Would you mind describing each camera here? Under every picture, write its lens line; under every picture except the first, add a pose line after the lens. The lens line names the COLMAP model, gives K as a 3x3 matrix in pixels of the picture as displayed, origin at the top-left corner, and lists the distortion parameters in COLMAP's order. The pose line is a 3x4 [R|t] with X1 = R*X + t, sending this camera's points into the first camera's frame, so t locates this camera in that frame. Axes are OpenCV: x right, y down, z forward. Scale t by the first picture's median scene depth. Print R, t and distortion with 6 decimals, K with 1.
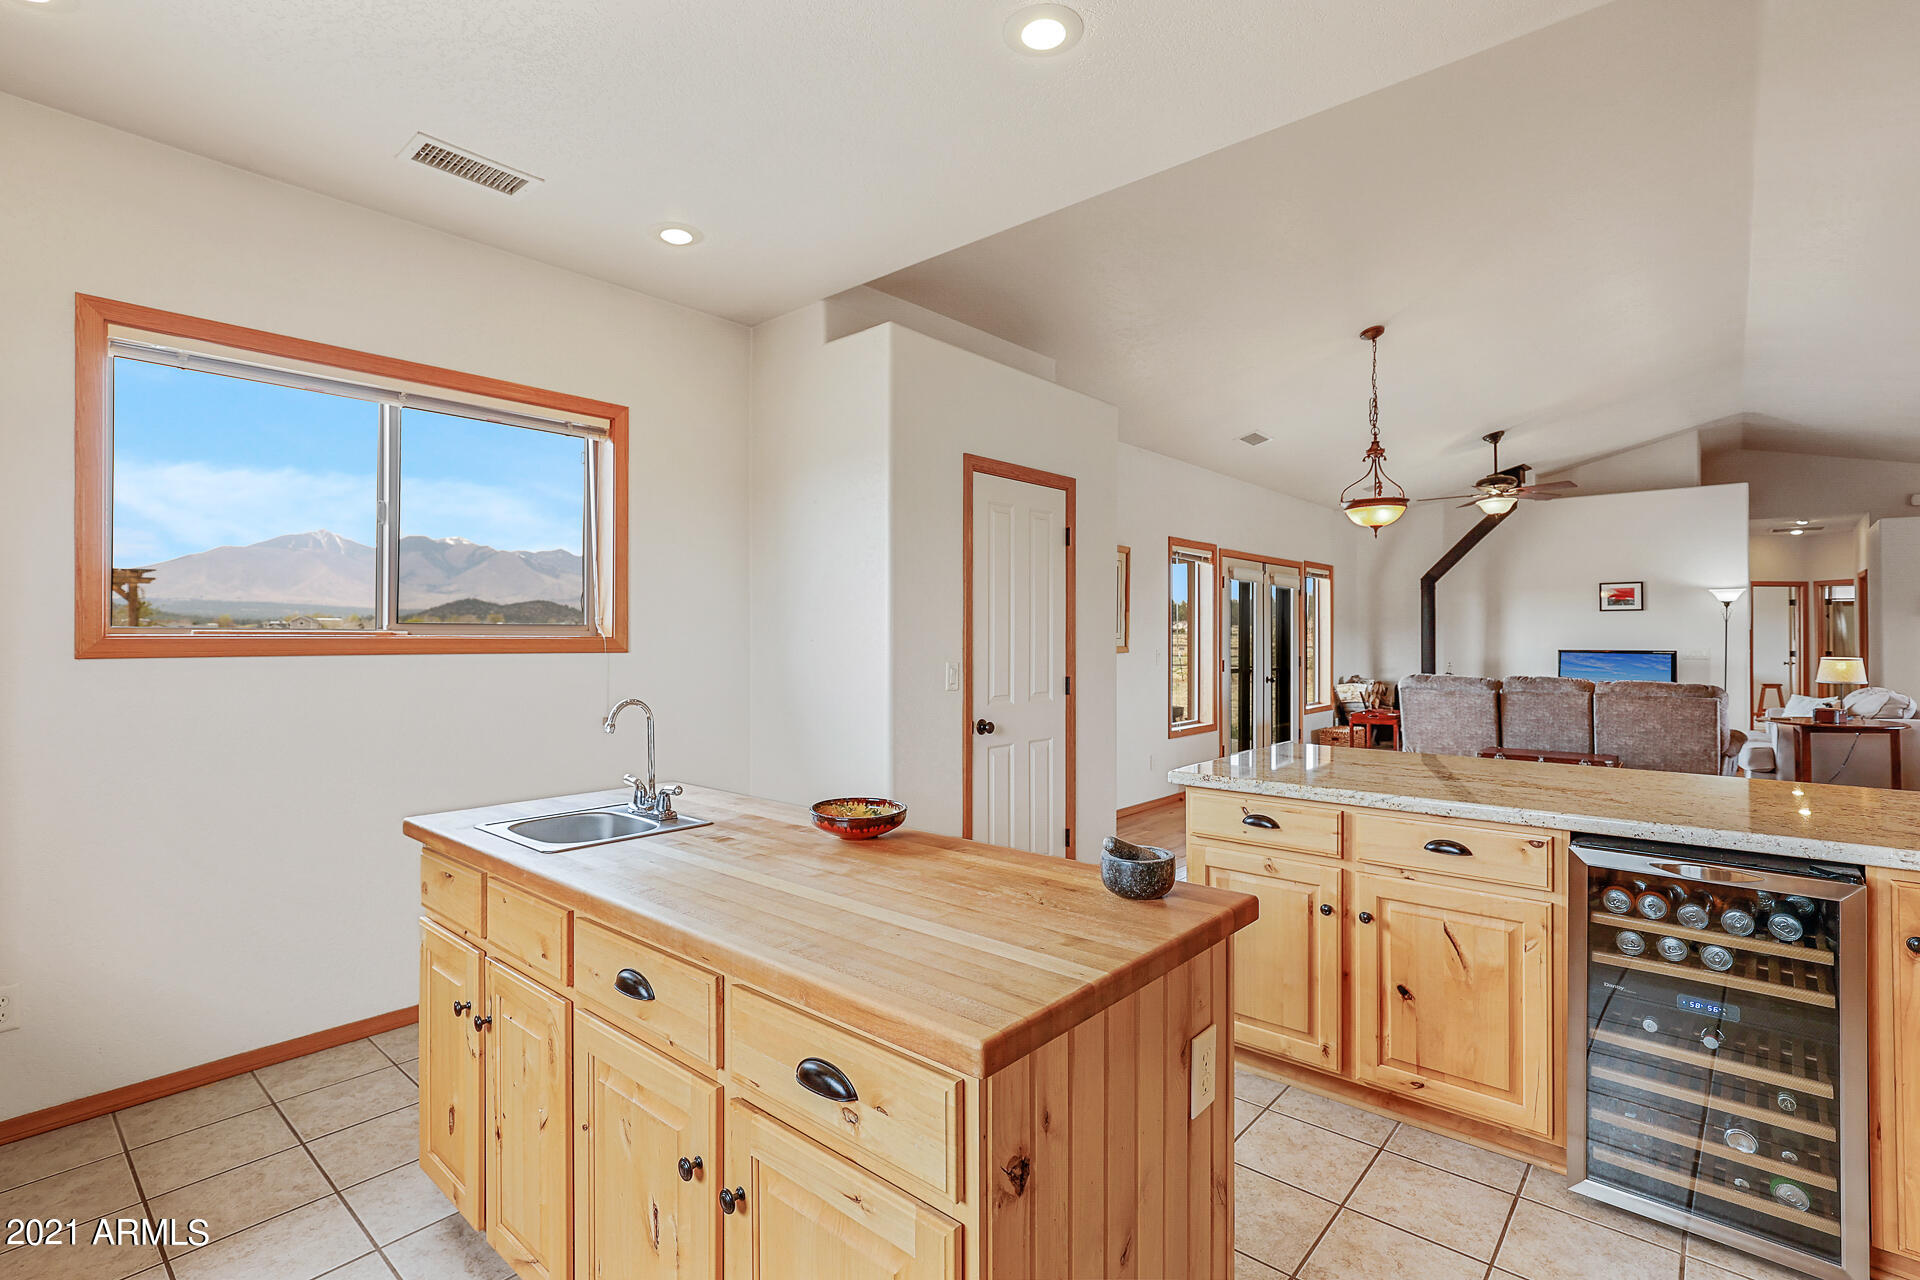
lens RADIAL K [[897.0, 0, 960.0], [0, 897.0, 640.0], [0, 0, 1]] dist [-0.001105, -0.000655]
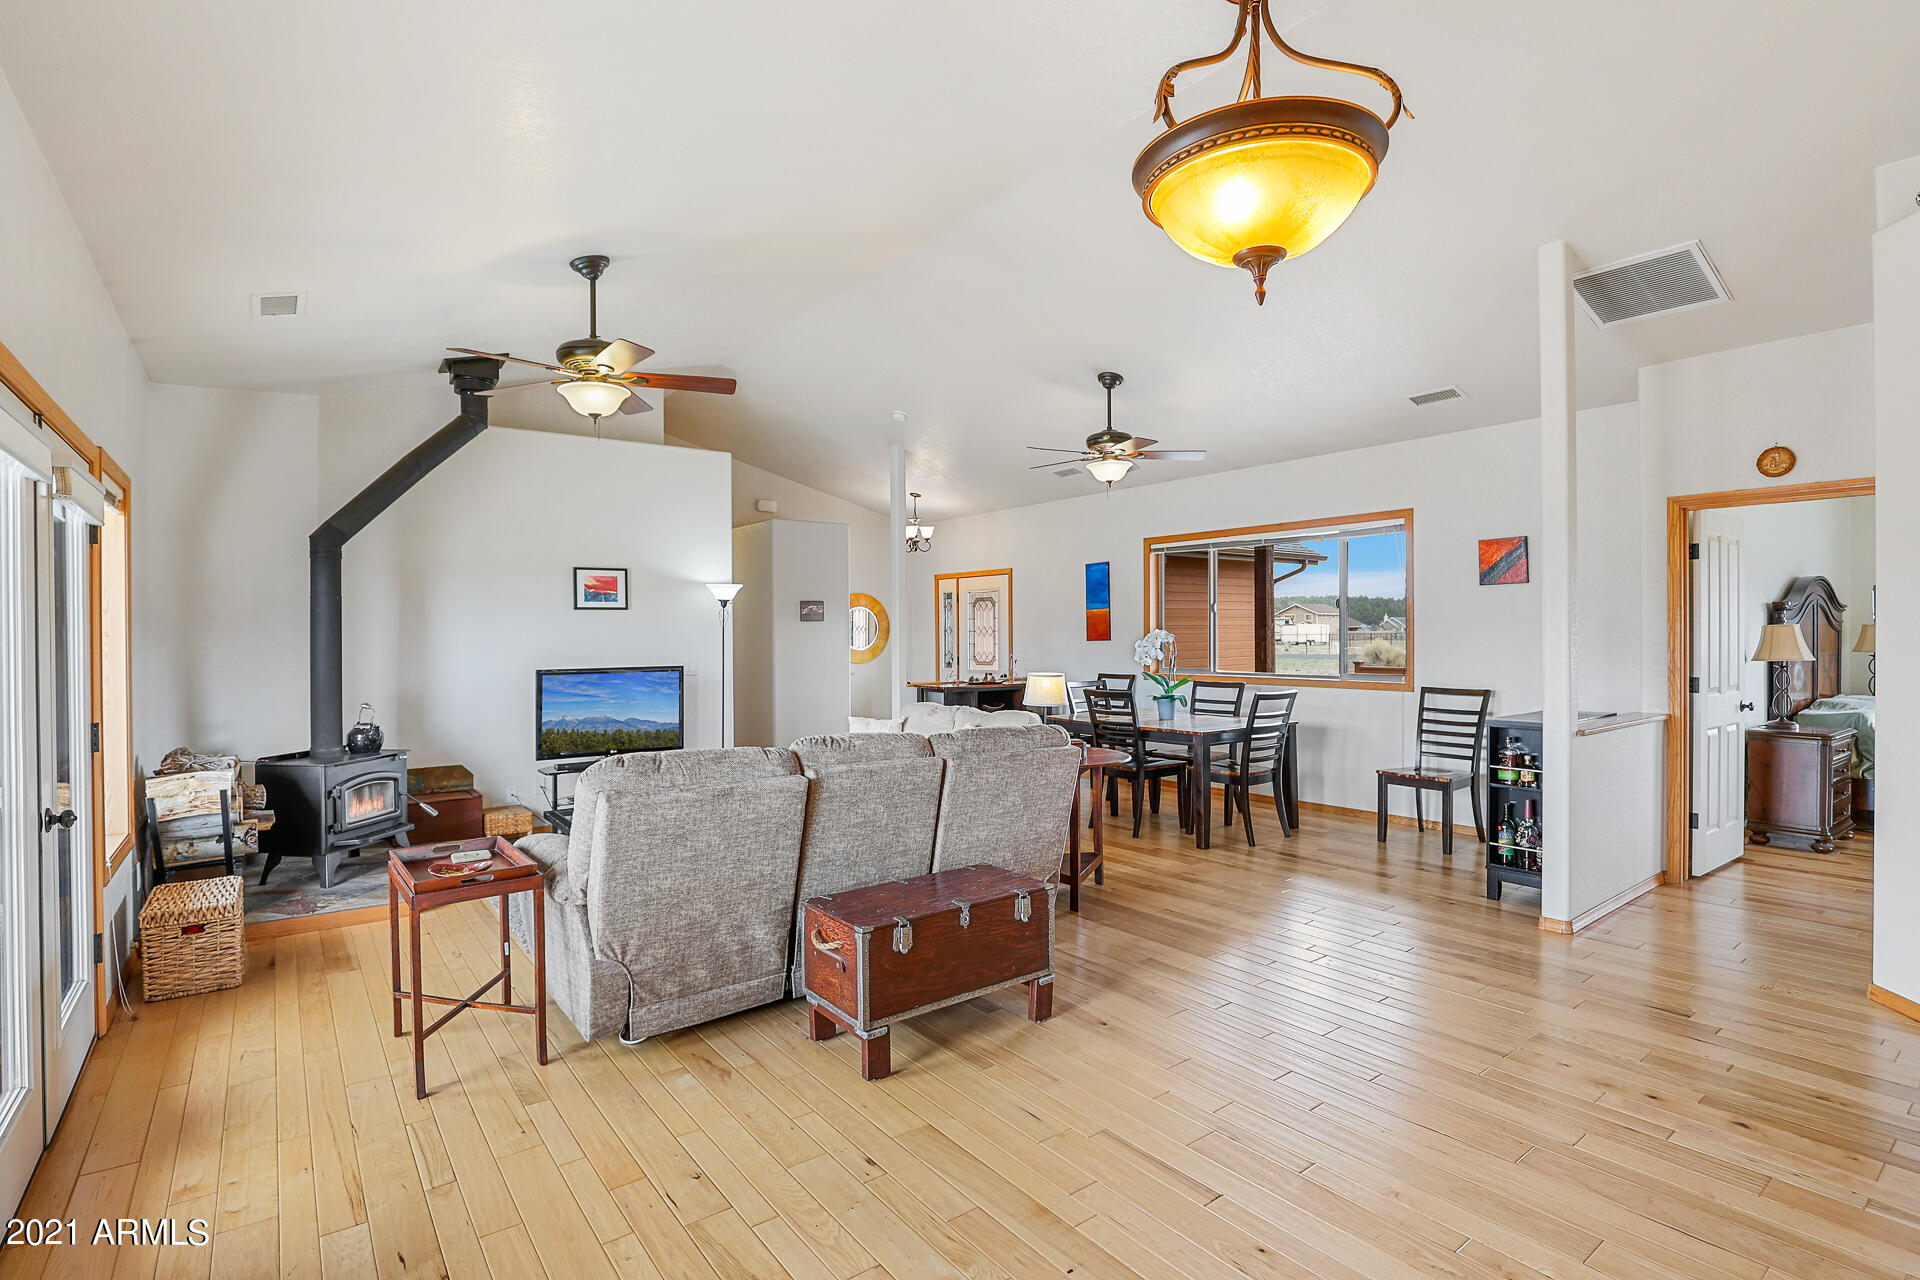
lens RADIAL K [[956.4, 0, 960.0], [0, 956.4, 640.0], [0, 0, 1]] dist [-0.002618, -0.000421]
pose [[0.236903, -0.010217, 0.971479, 0.097655], [0.013680, 0.999881, 0.007180, -0.011136], [-0.971437, 0.011589, 0.237015, 0.567557]]
